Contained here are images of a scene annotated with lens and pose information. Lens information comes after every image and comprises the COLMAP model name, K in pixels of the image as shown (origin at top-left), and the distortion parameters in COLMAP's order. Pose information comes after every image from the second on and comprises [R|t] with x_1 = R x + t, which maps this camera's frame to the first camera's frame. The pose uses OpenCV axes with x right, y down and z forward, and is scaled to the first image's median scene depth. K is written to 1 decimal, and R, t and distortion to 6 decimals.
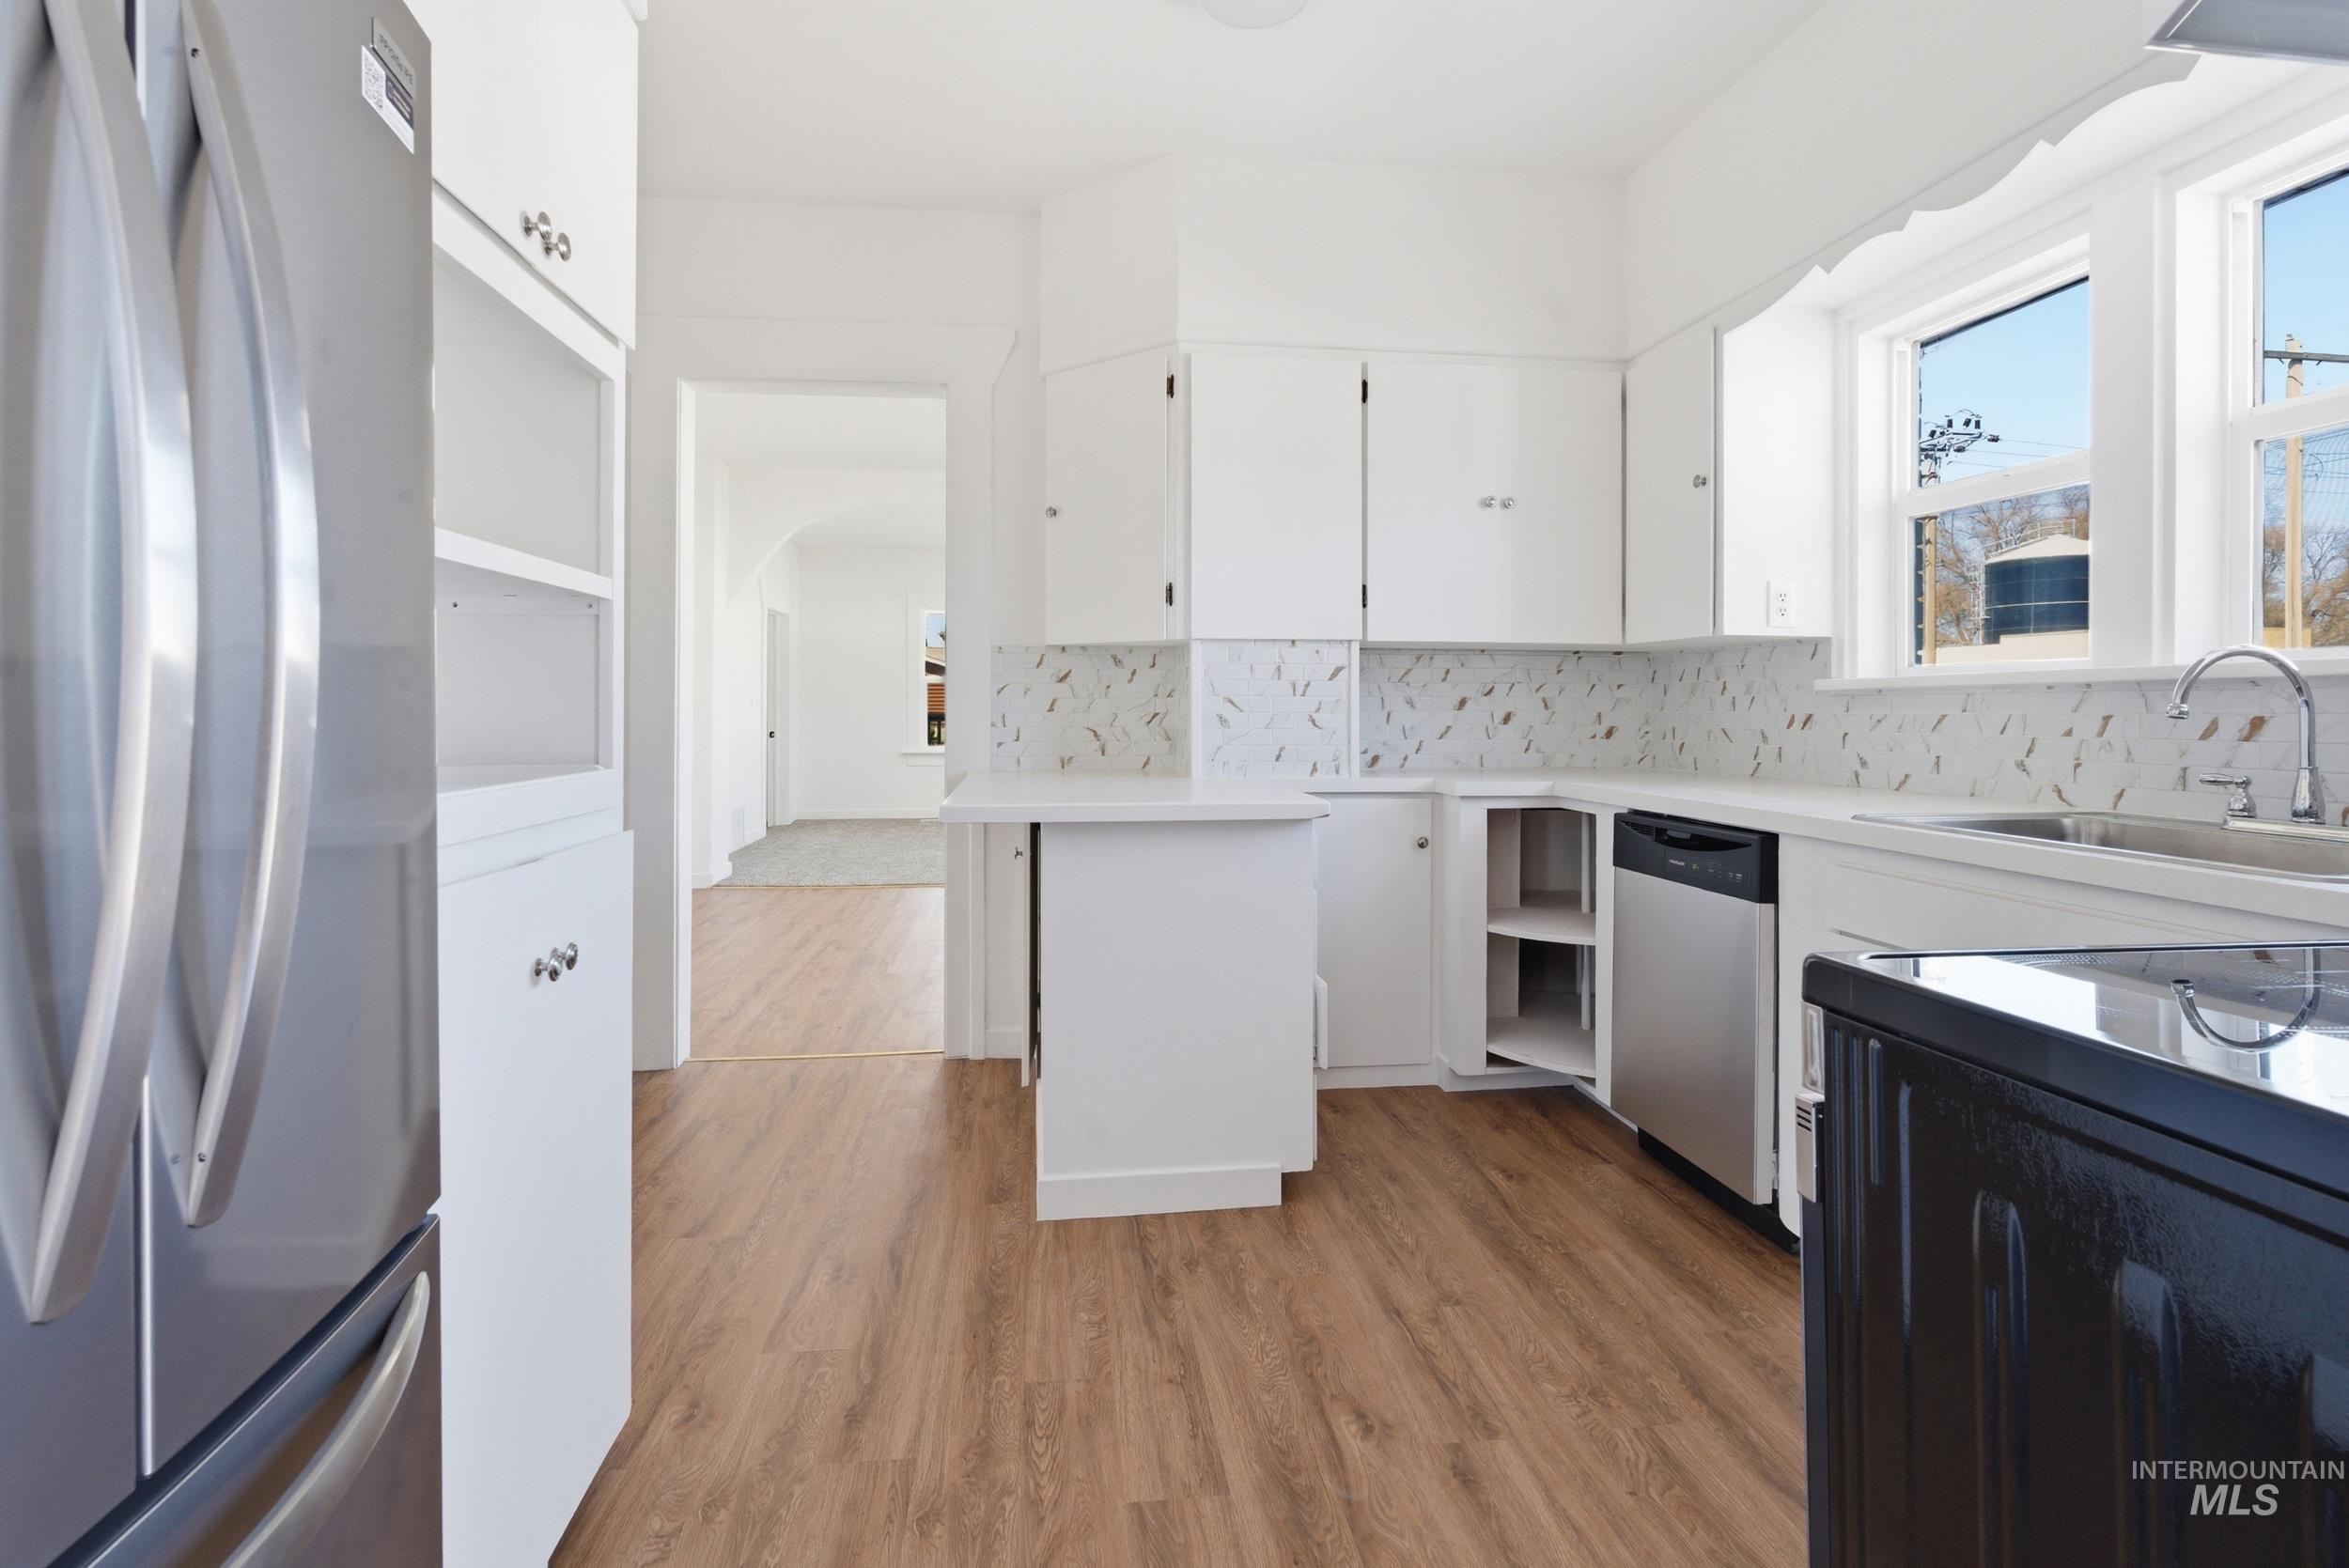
lens RADIAL K [[1166.4, 0, 1173.9], [0, 1166.4, 703.1], [0, 0, 1]] dist [-0.005460, -0.000100]
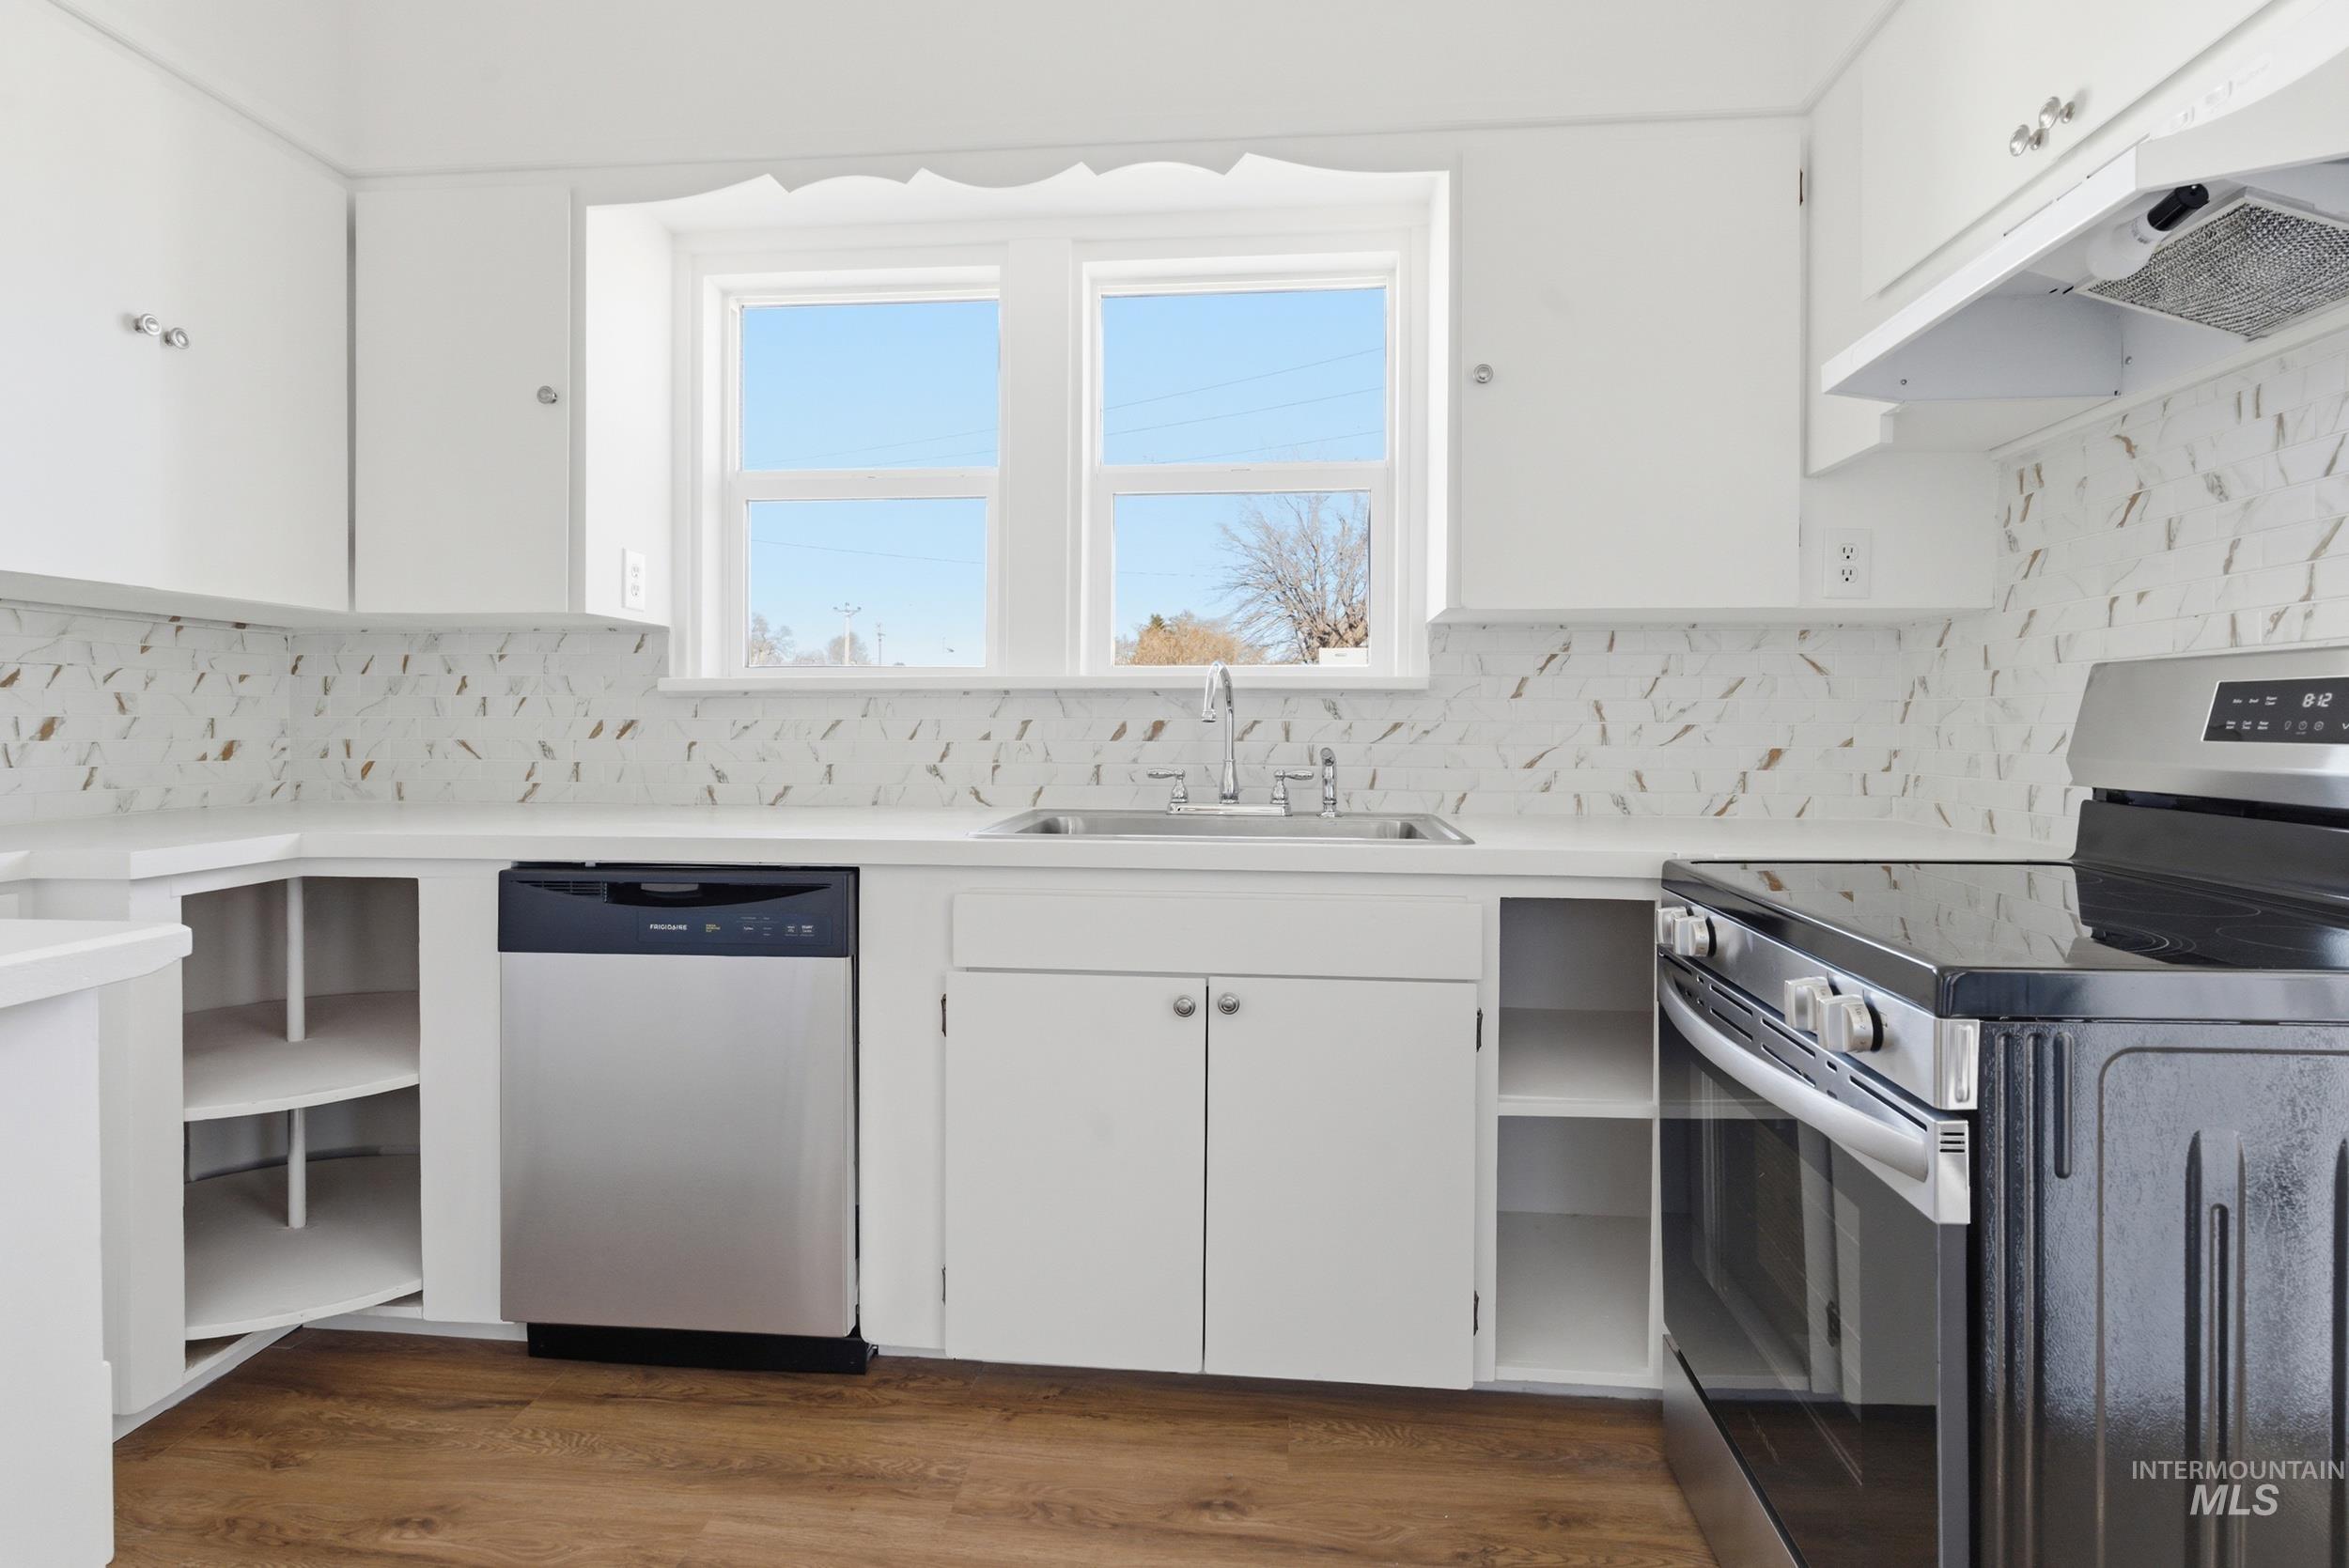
lens RADIAL K [[1159.5, 0, 1174.8], [0, 1159.5, 735.8], [0, 0, 1]] dist [-0.005933, 0.002002]
pose [[0.210747, -0.013257, 0.977451, -0.221885], [-0.006516, 0.999867, 0.014966, 0.007956], [-0.977519, -0.009524, 0.210633, 0.623842]]
